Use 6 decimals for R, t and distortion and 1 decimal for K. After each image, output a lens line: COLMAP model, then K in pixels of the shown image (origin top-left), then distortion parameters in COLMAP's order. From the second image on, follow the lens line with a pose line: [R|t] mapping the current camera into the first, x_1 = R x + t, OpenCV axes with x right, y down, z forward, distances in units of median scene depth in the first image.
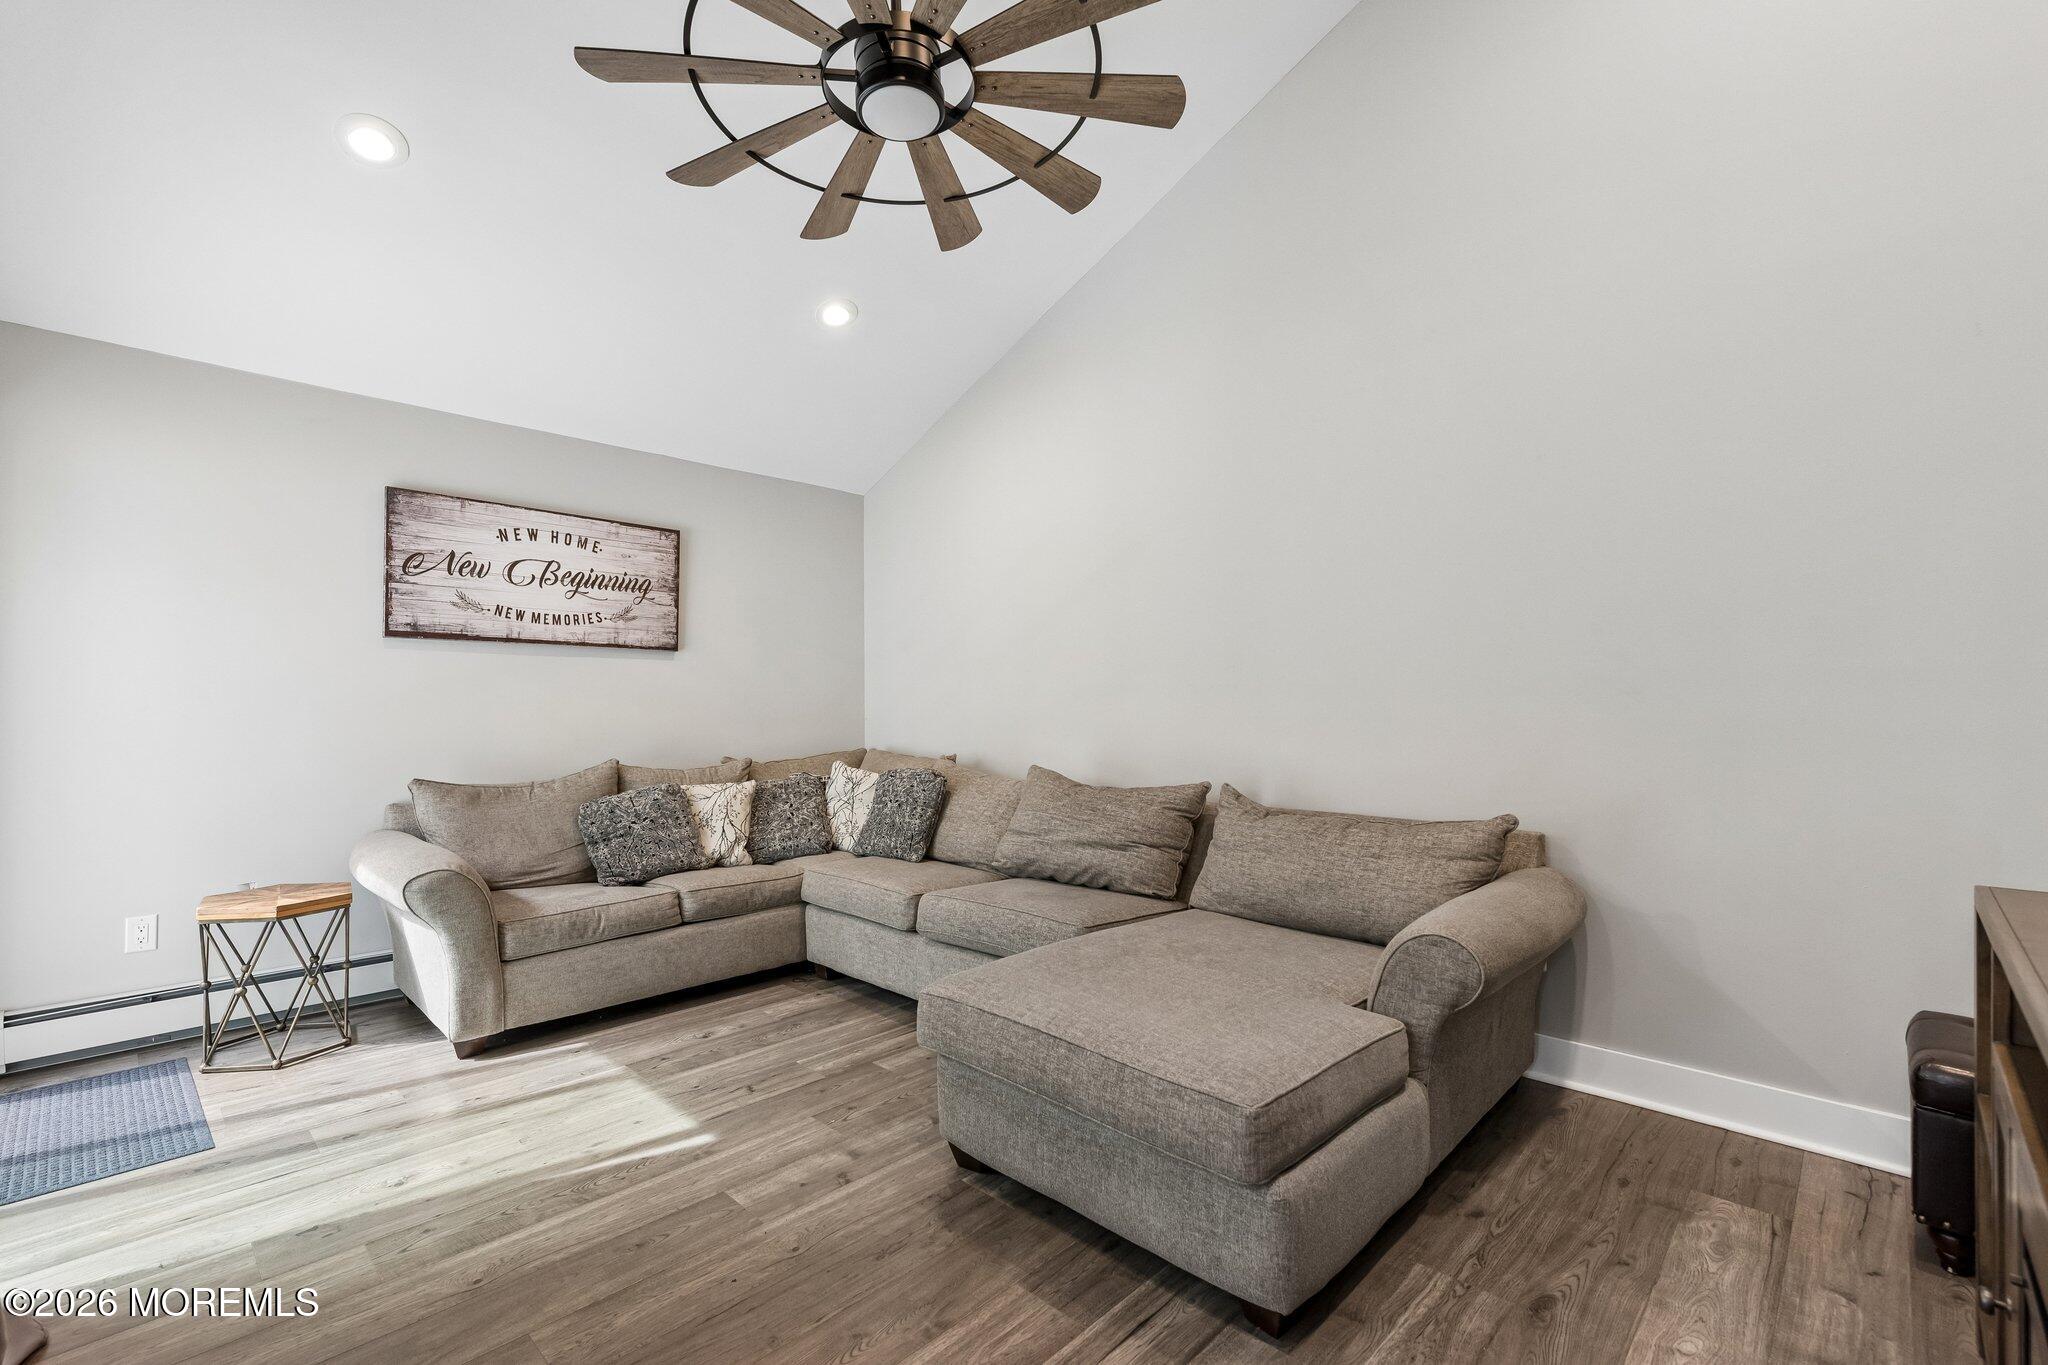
lens RADIAL K [[883.9, 0, 1024.2], [0, 883.9, 681.3], [0, 0, 1]] dist [0.002178, 0.000316]
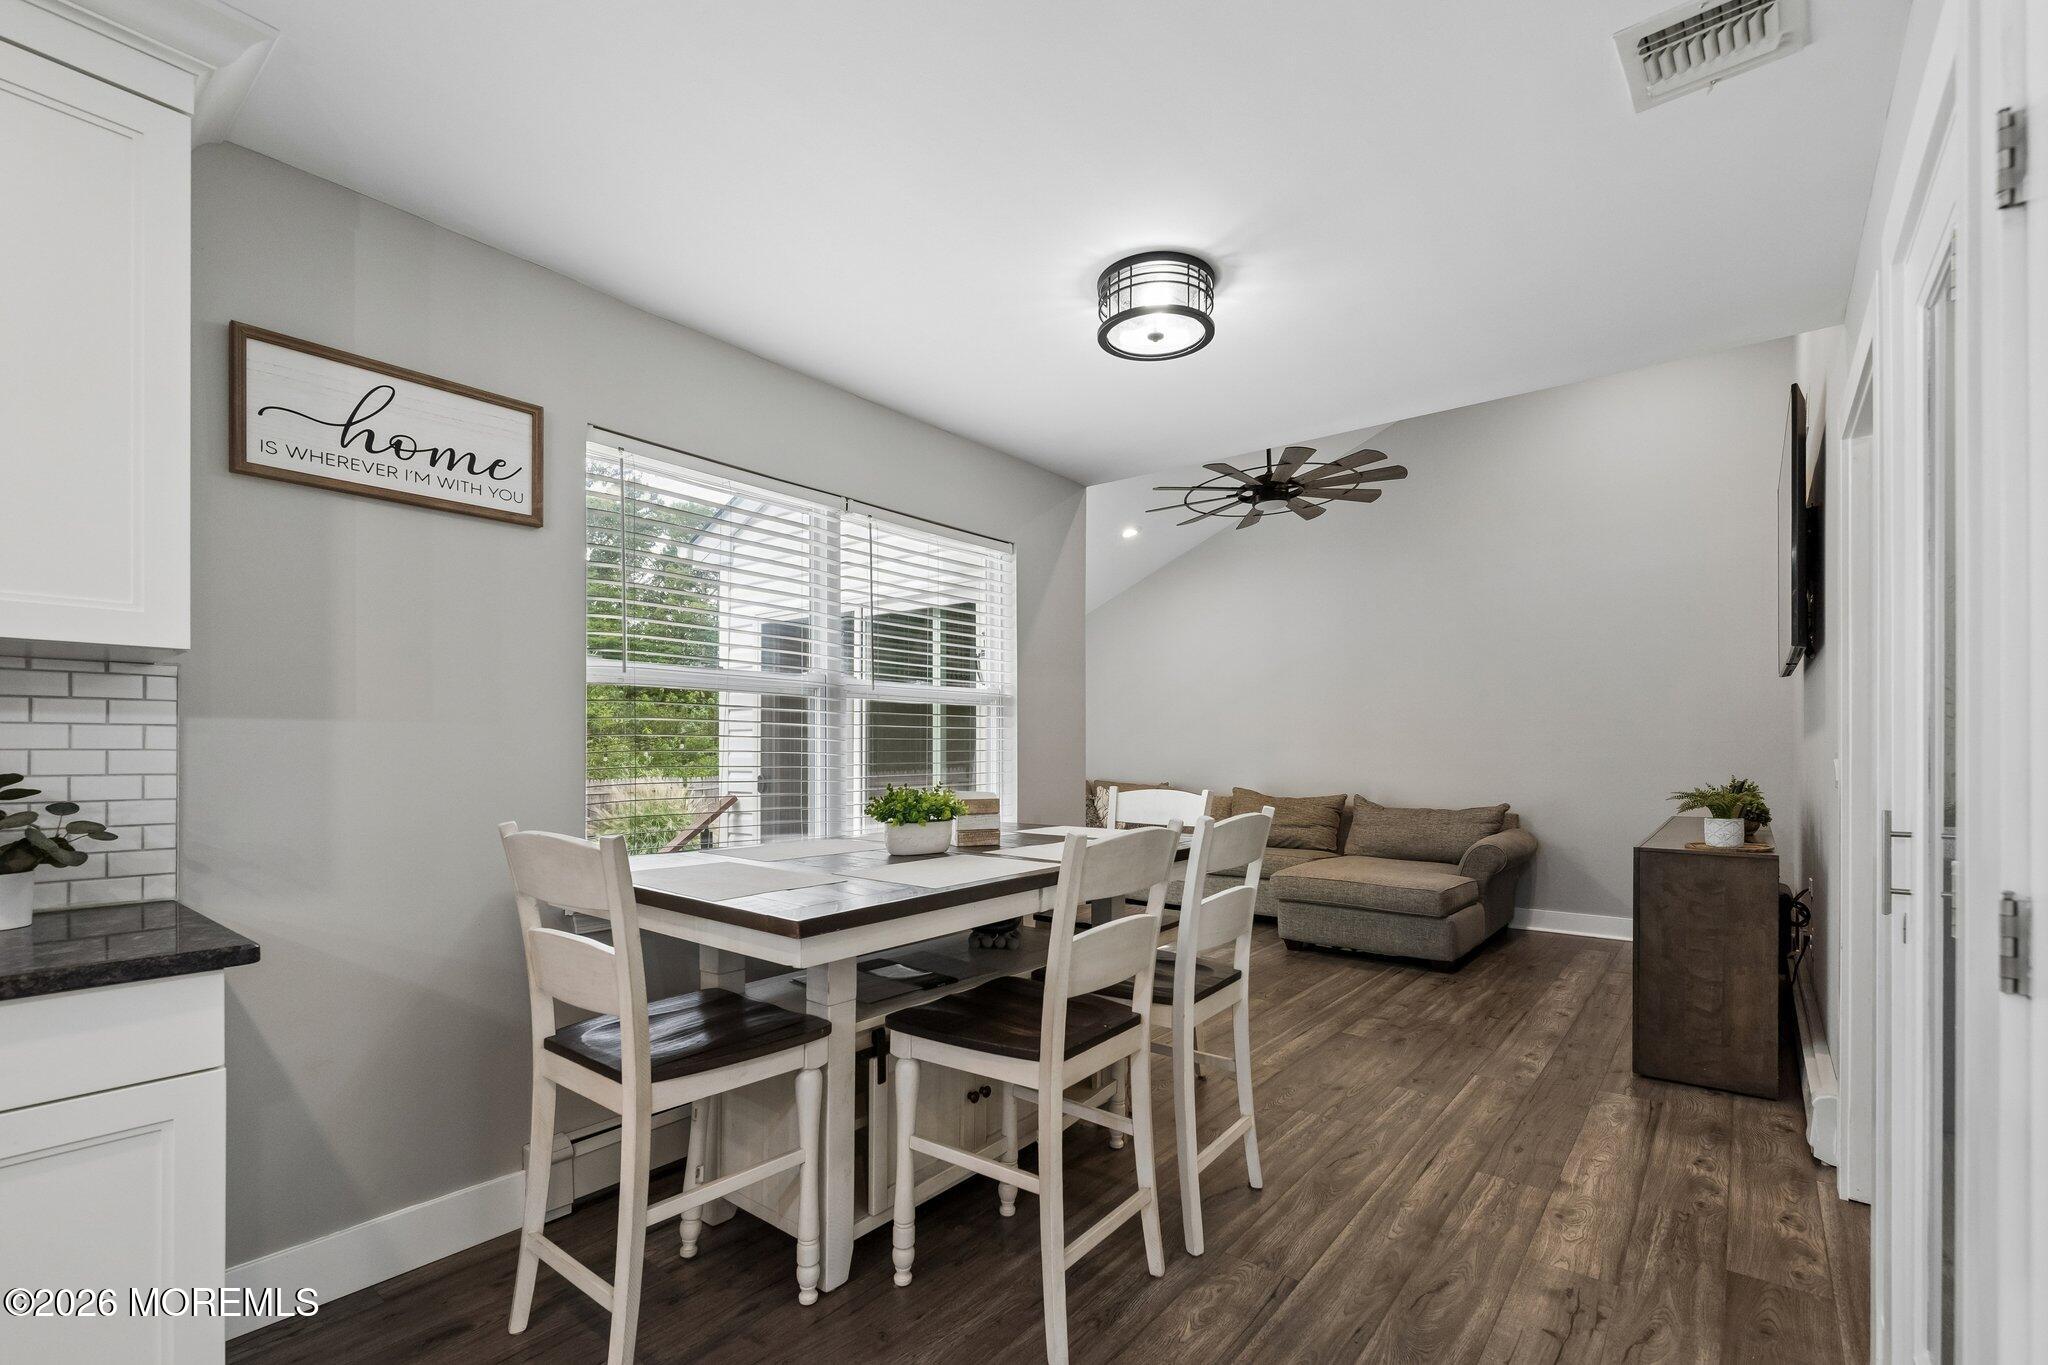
lens RADIAL K [[883.9, 0, 1033.3], [0, 883.9, 756.7], [0, 0, 1]] dist [0.002178, 0.000316]
pose [[0.995182, -0.002298, 0.098014, -0.774499], [0.000282, 0.999788, 0.020579, -0.006996], [-0.098041, -0.020452, 0.994972, -0.990527]]
